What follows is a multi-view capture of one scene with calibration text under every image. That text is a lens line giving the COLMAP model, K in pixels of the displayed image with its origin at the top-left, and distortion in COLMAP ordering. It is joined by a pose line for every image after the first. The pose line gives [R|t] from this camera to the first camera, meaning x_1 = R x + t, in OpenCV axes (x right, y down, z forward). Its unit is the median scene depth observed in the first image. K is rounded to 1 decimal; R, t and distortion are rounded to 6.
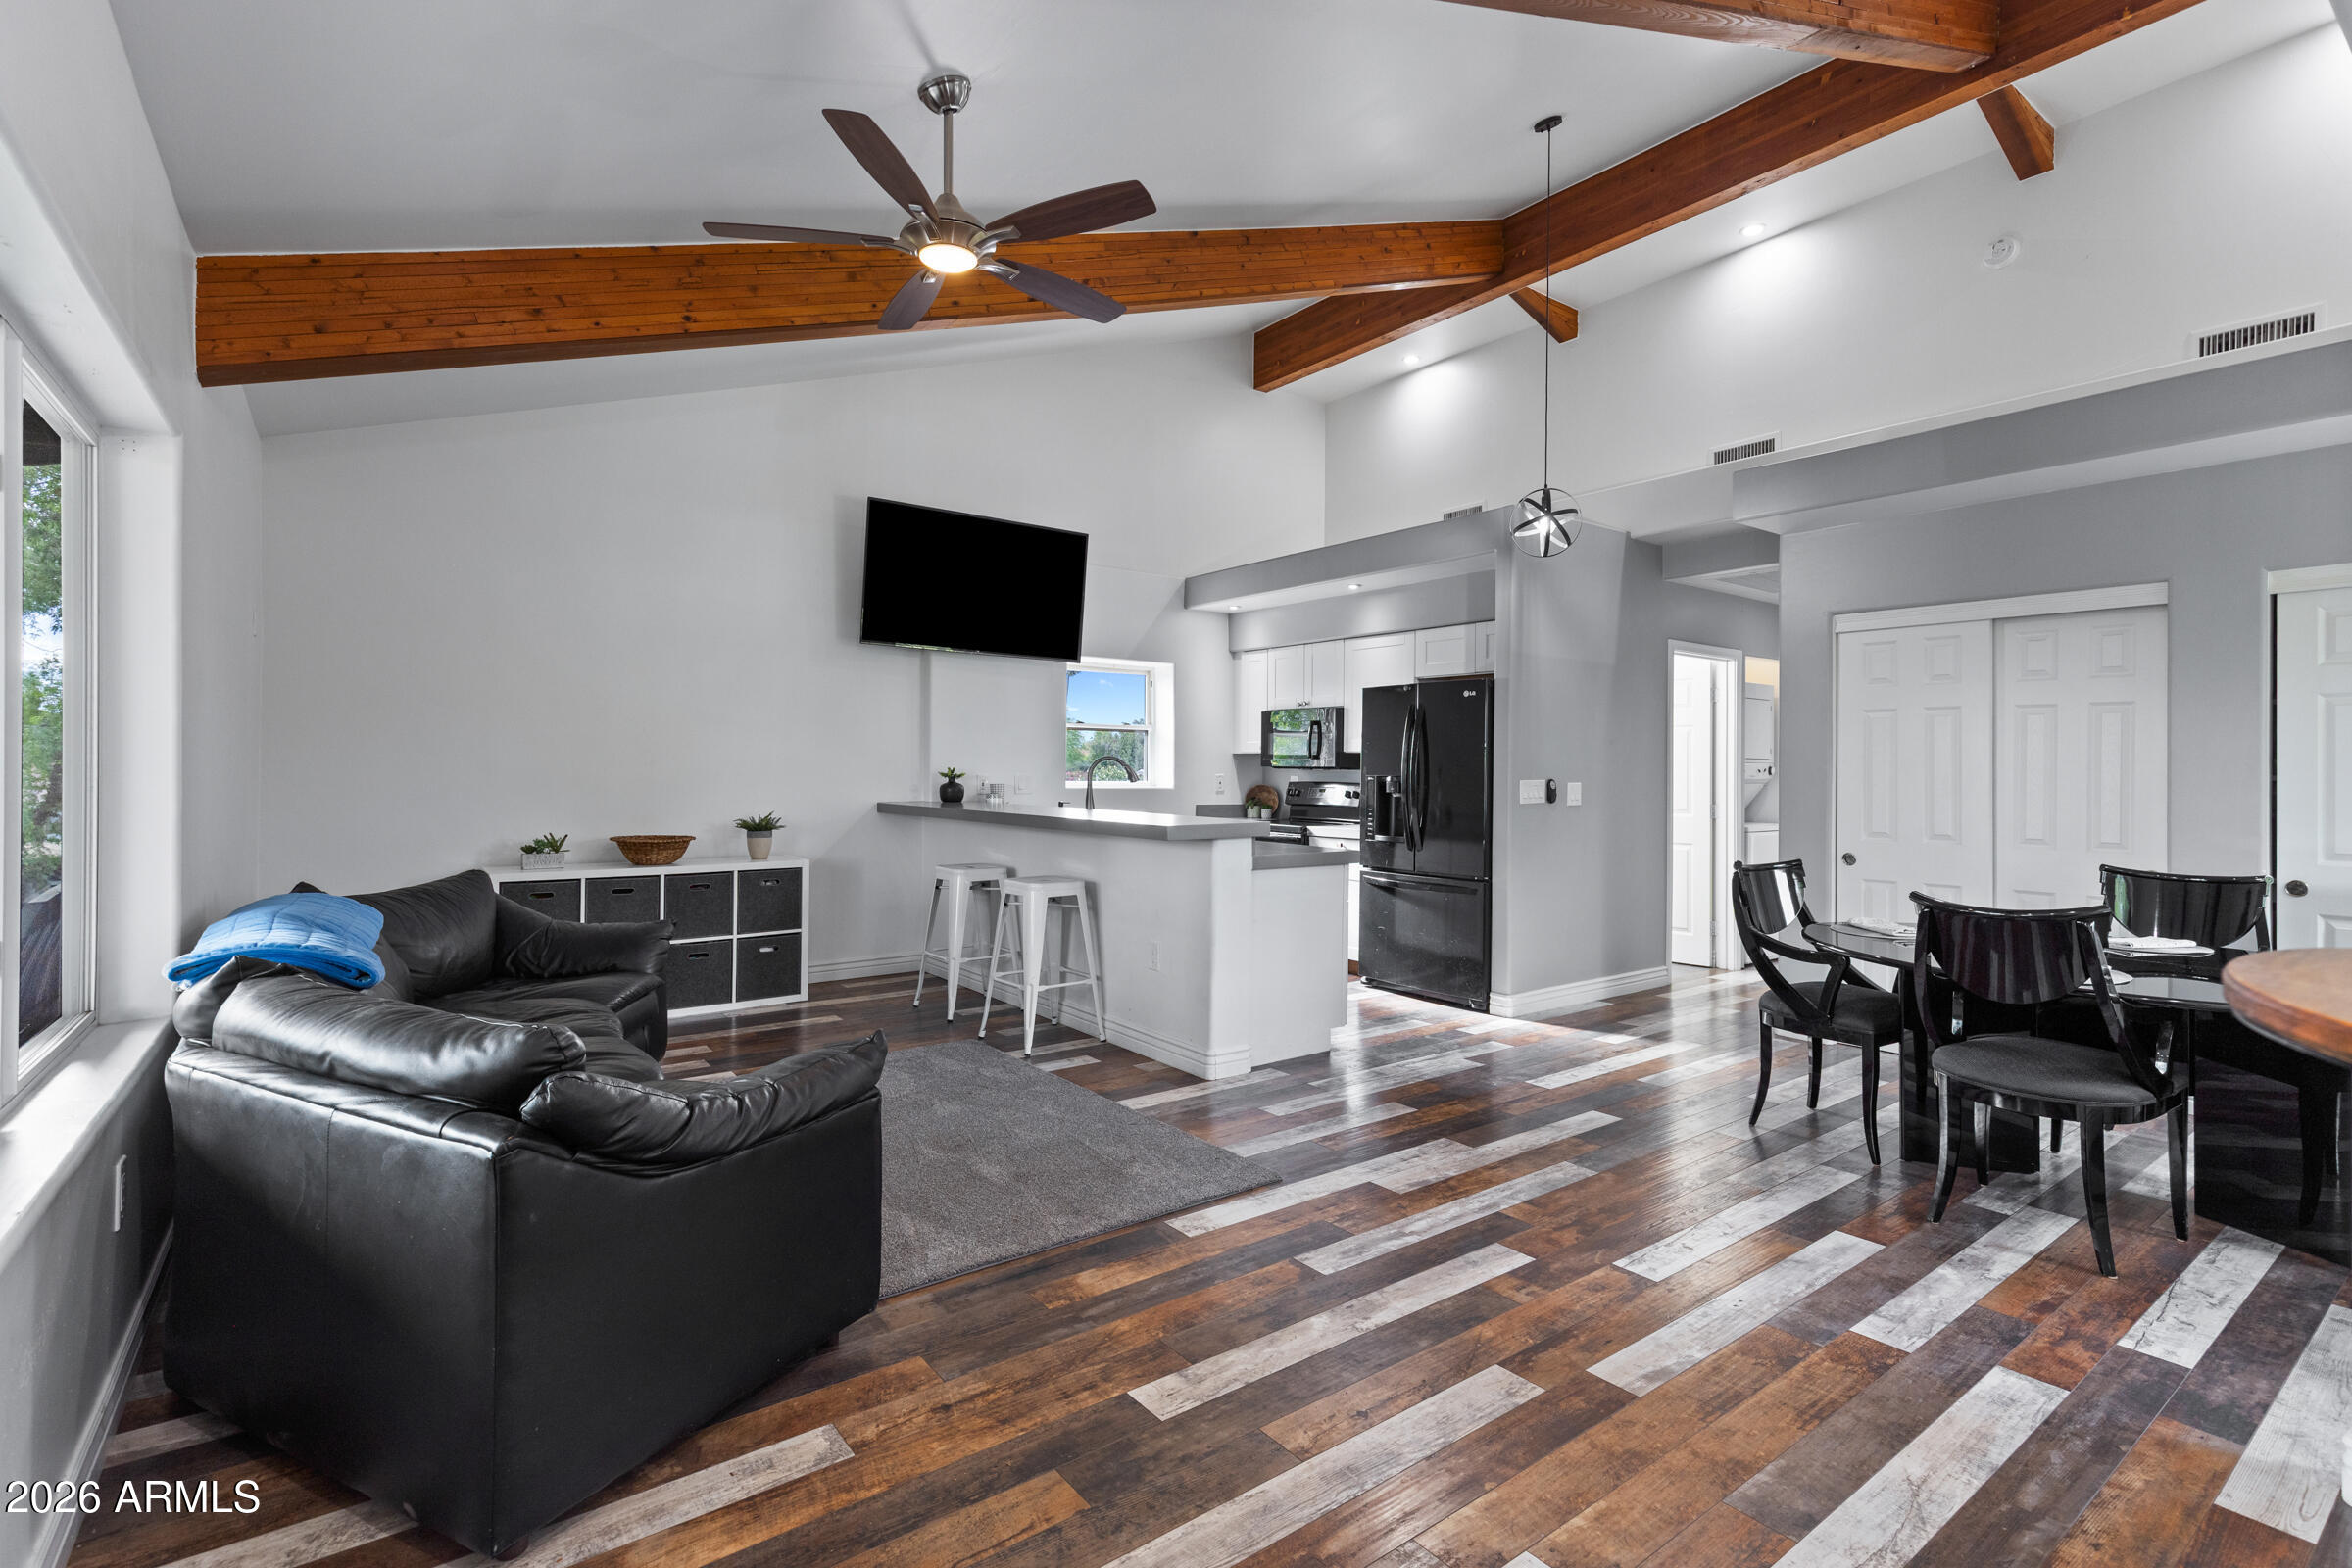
lens RADIAL K [[1073.7, 0, 1164.8], [0, 1073.7, 772.1], [0, 0, 1]] dist [0.002554, -0.000194]
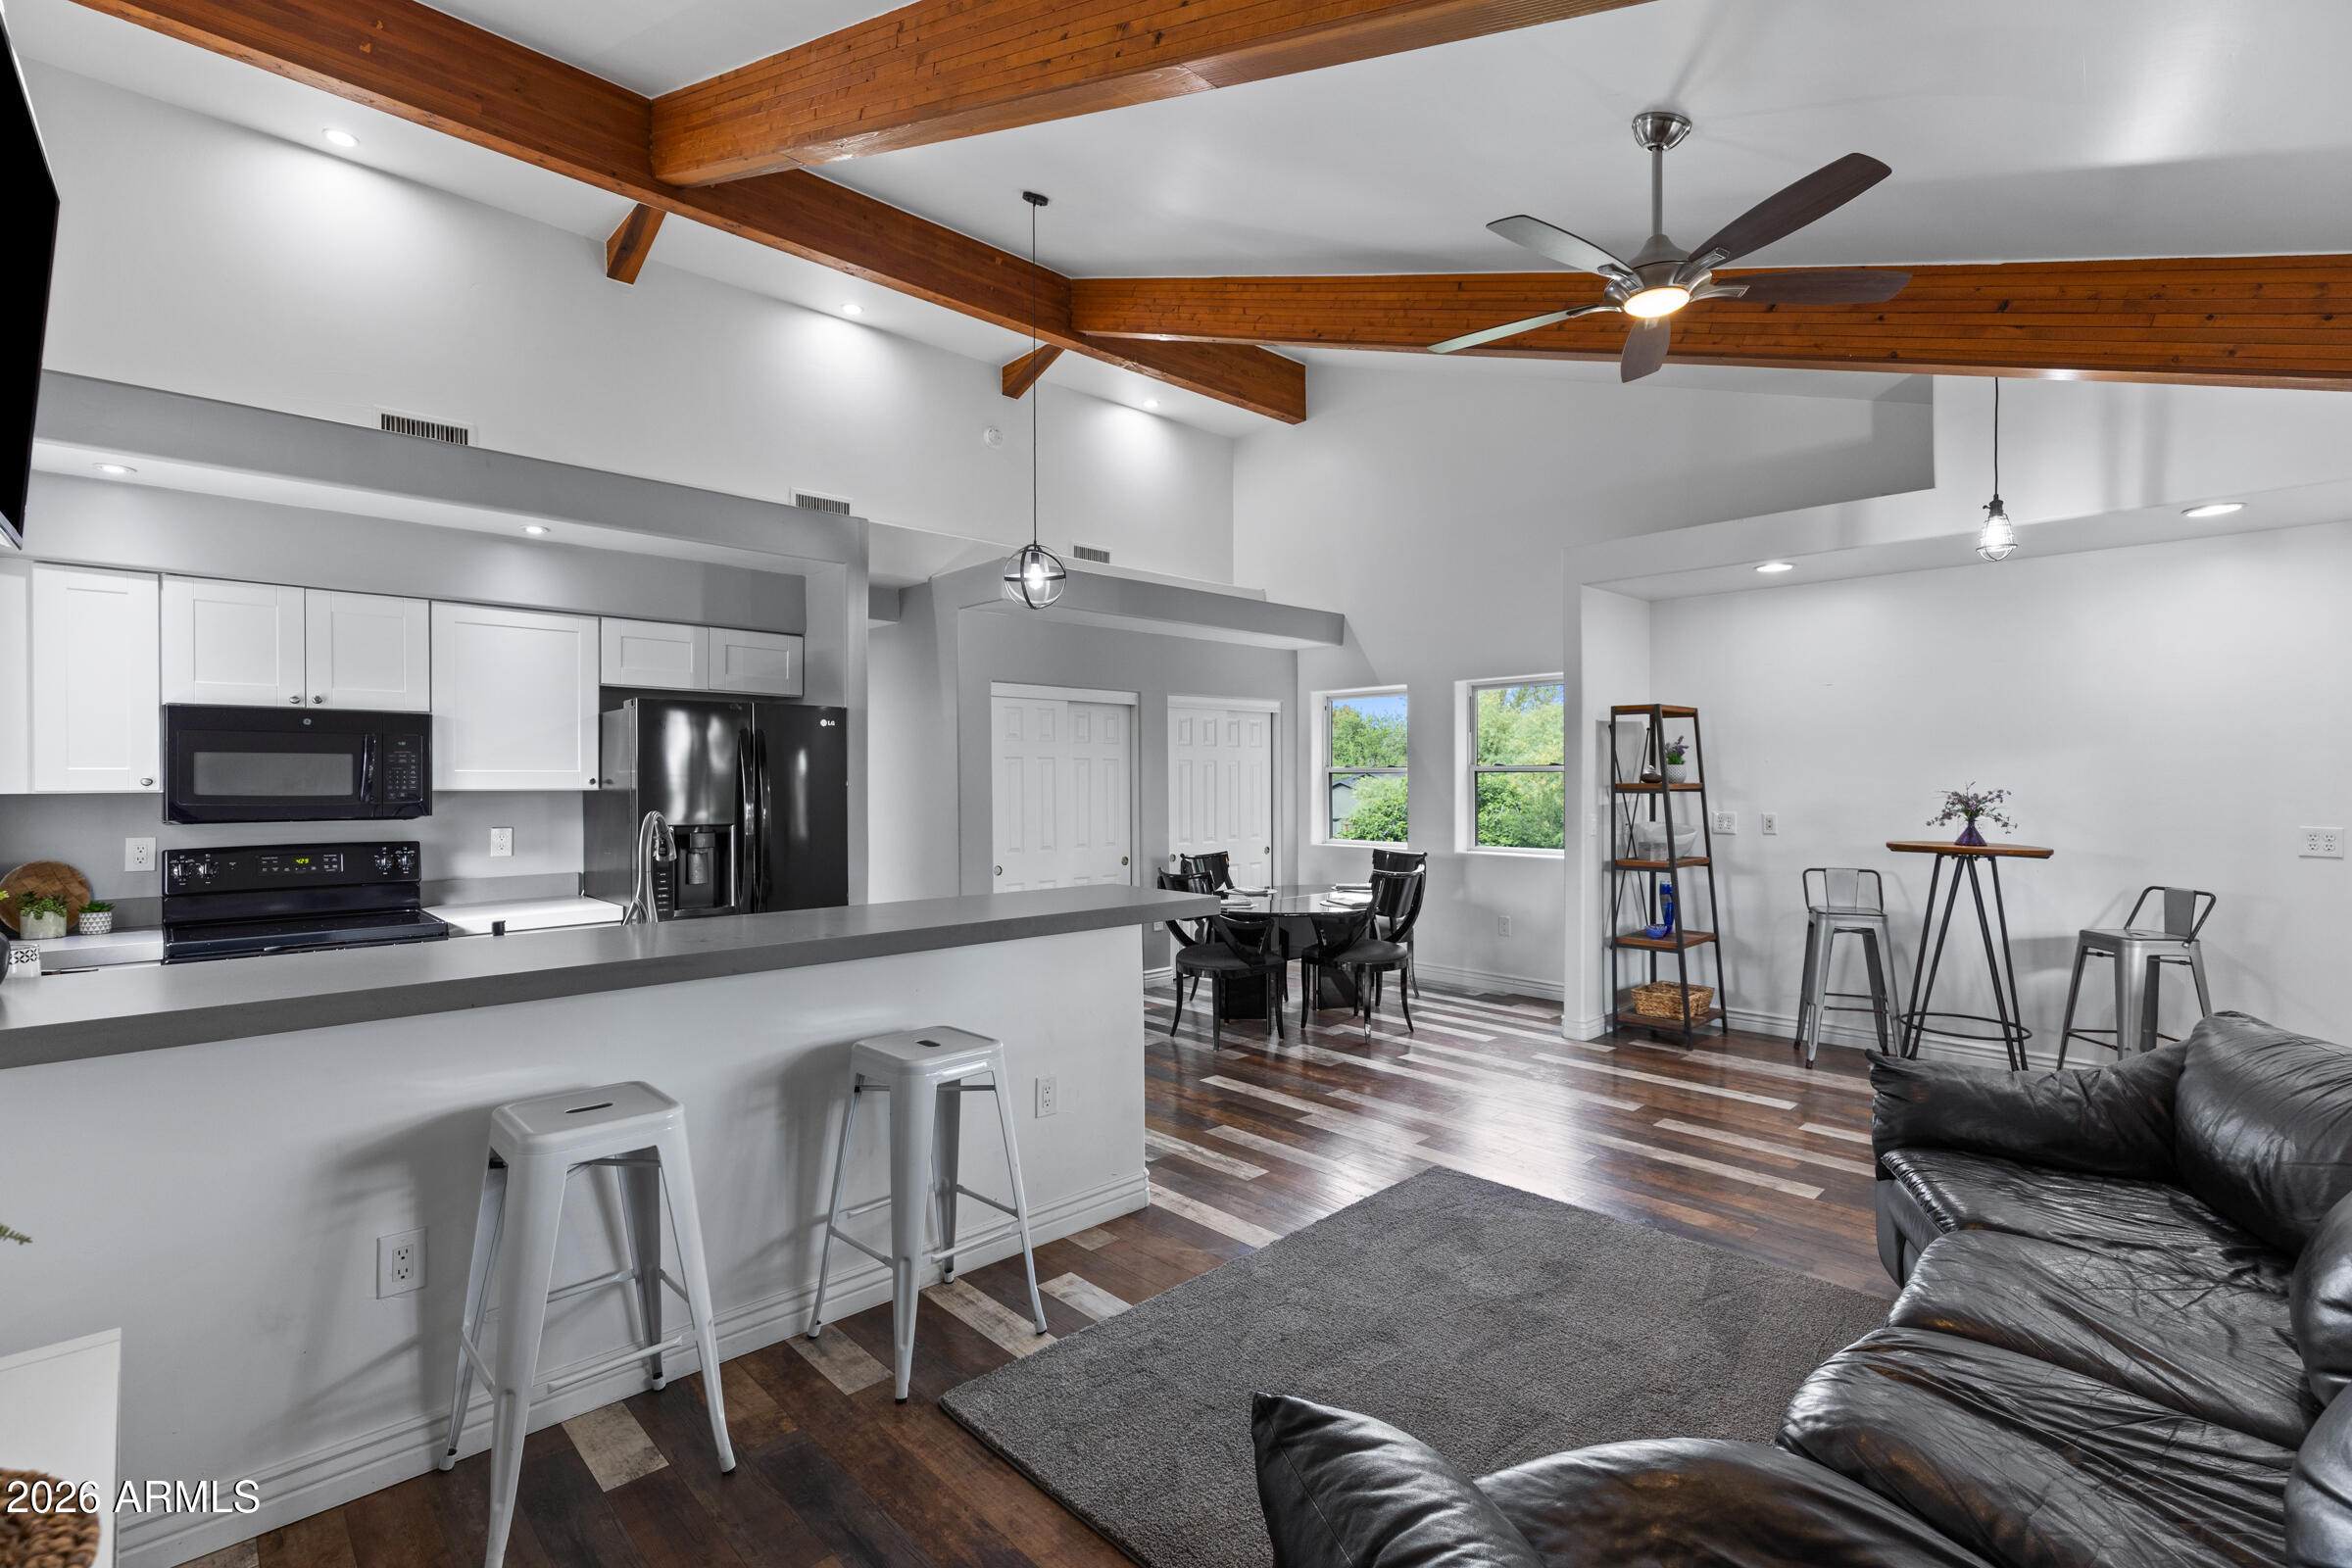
lens RADIAL K [[1073.7, 0, 1165.7], [0, 1073.7, 781.9], [0, 0, 1]] dist [0.002554, -0.000194]
pose [[-0.121023, -0.006761, 0.992627, -0.846761], [0.005208, 0.999959, 0.007446, -0.044282], [-0.992636, 0.006070, -0.120983, 1.194232]]
